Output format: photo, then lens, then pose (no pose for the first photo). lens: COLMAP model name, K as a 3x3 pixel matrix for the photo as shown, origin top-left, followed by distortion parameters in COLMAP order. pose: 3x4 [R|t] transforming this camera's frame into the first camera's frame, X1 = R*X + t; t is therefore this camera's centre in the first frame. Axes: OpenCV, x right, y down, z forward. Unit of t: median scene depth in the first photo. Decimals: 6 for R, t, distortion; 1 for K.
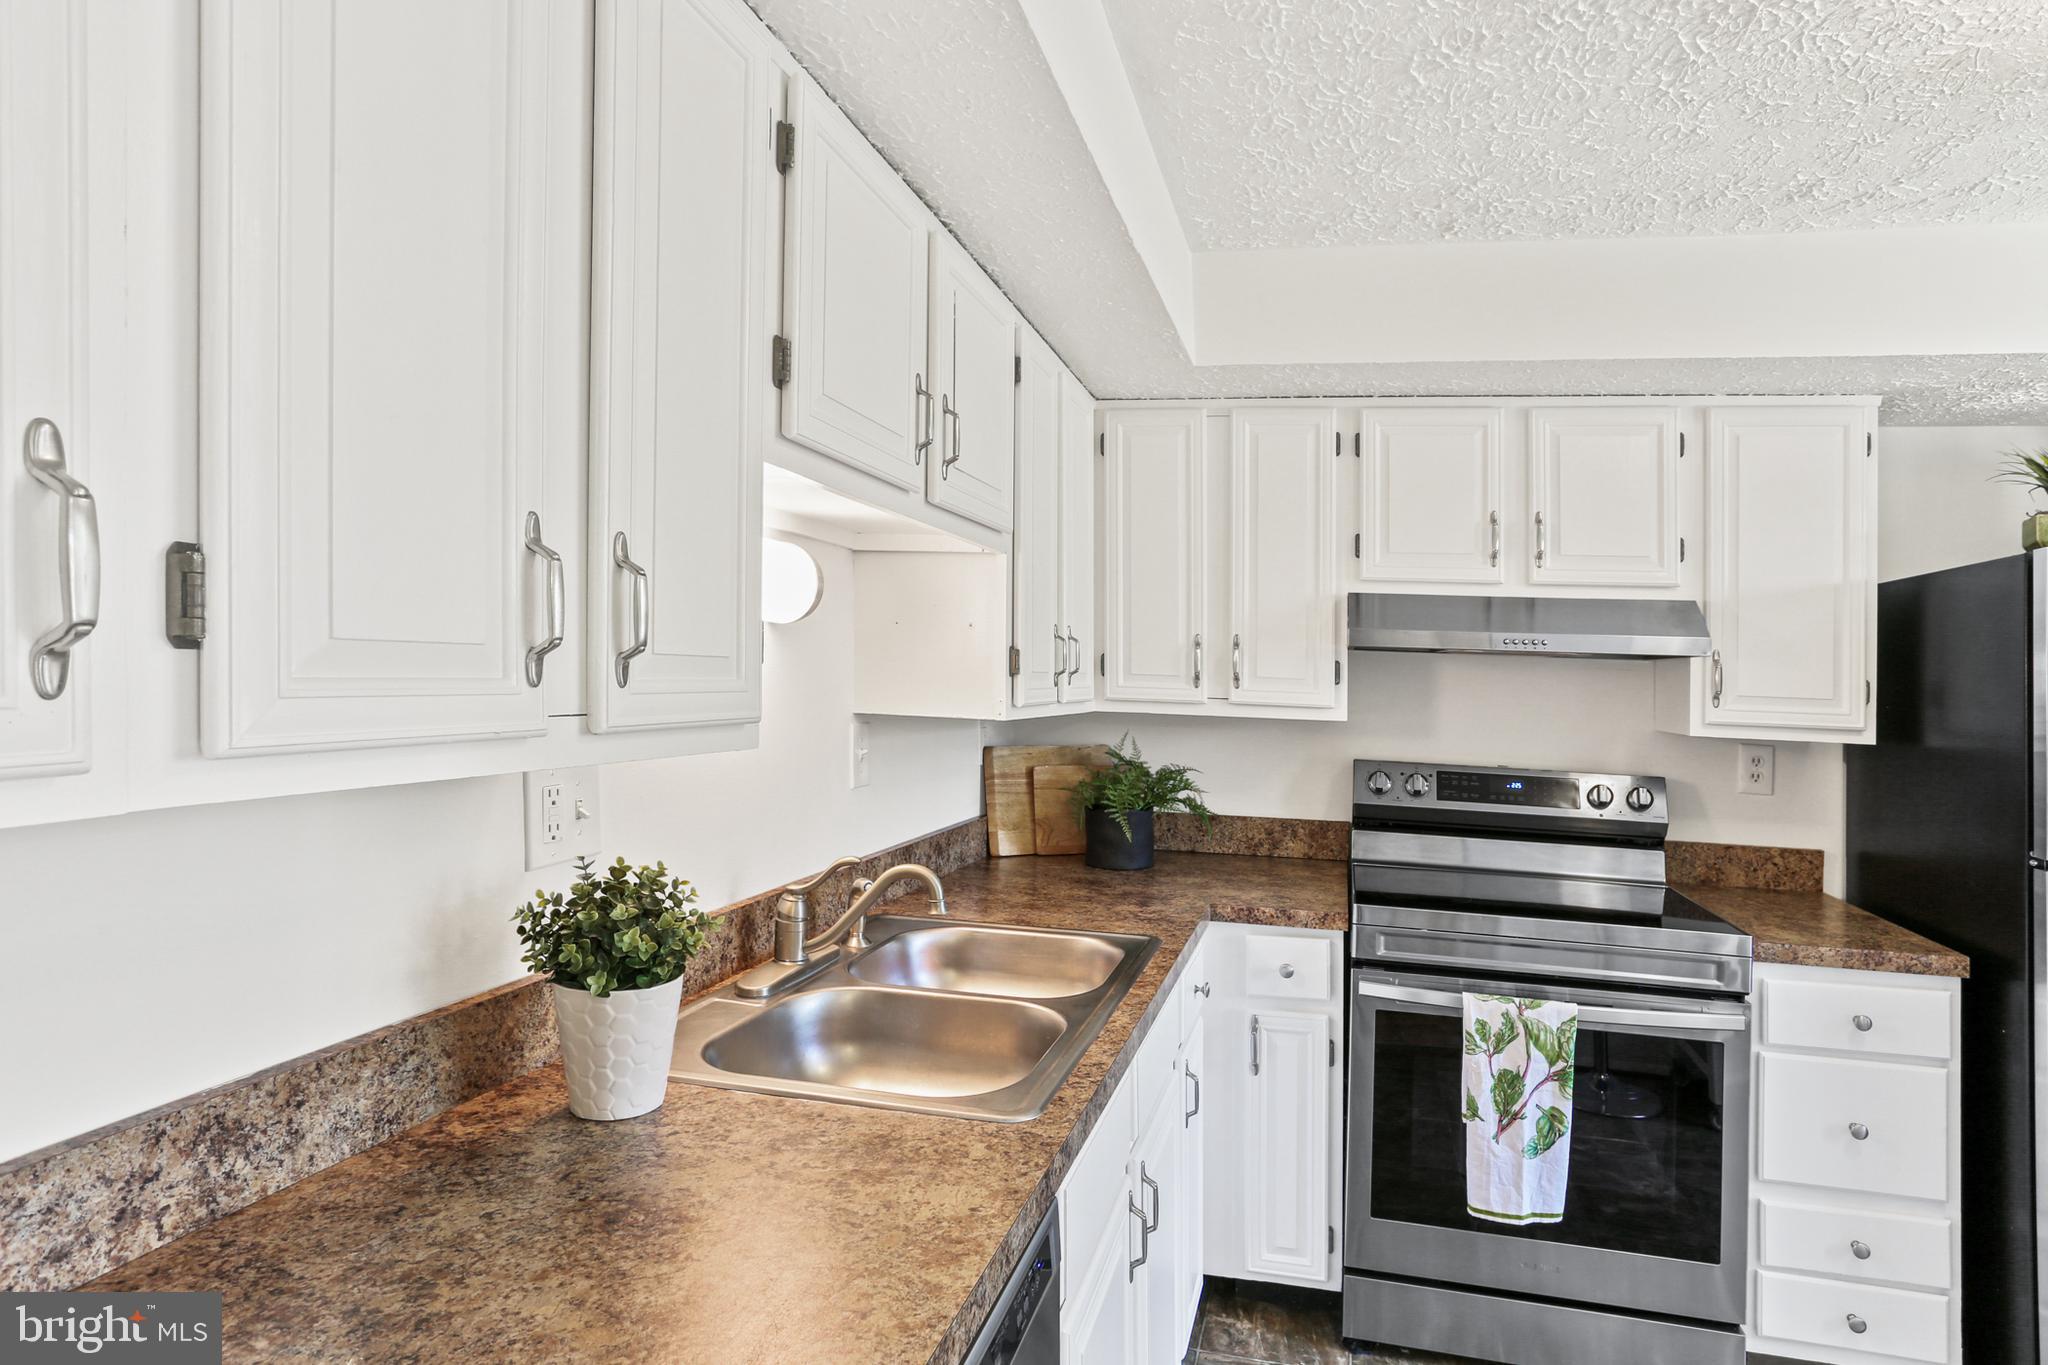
lens RADIAL K [[1072.4, 0, 1051.8], [0, 1072.4, 675.9], [0, 0, 1]] dist [-0.039663, 0.022851]
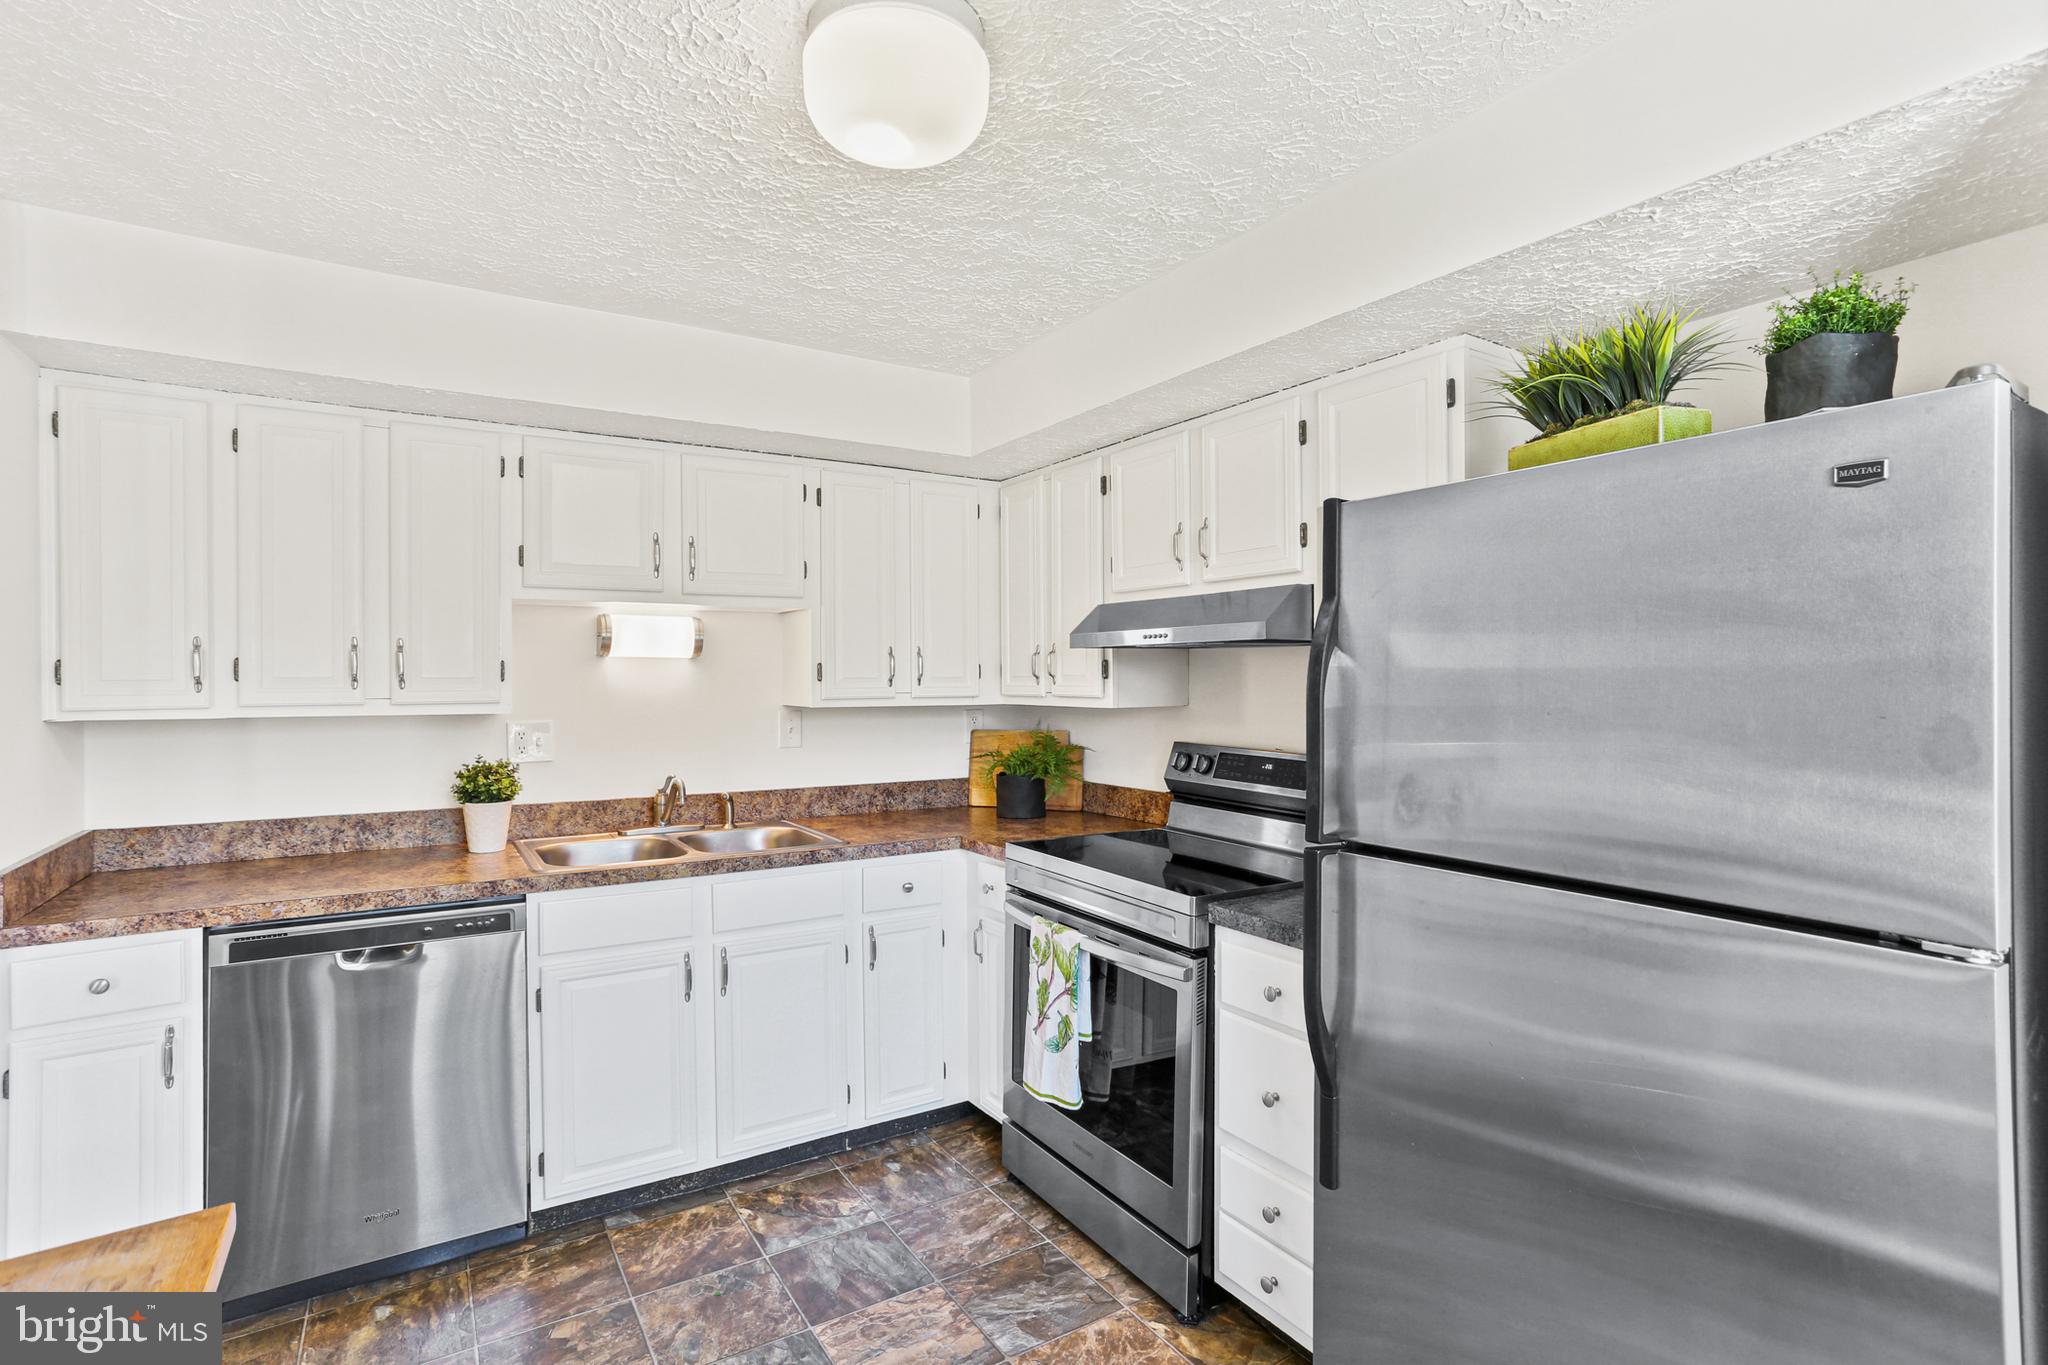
lens RADIAL K [[1019.7, 0, 1022.3], [0, 1019.7, 668.4], [0, 0, 1]] dist [-0.036280, 0.022272]
pose [[0.674083, -0.043701, -0.737362, 1.312233], [0.027333, 0.999040, -0.034223, 0.041705], [0.738150, 0.002914, 0.674630, 0.161200]]
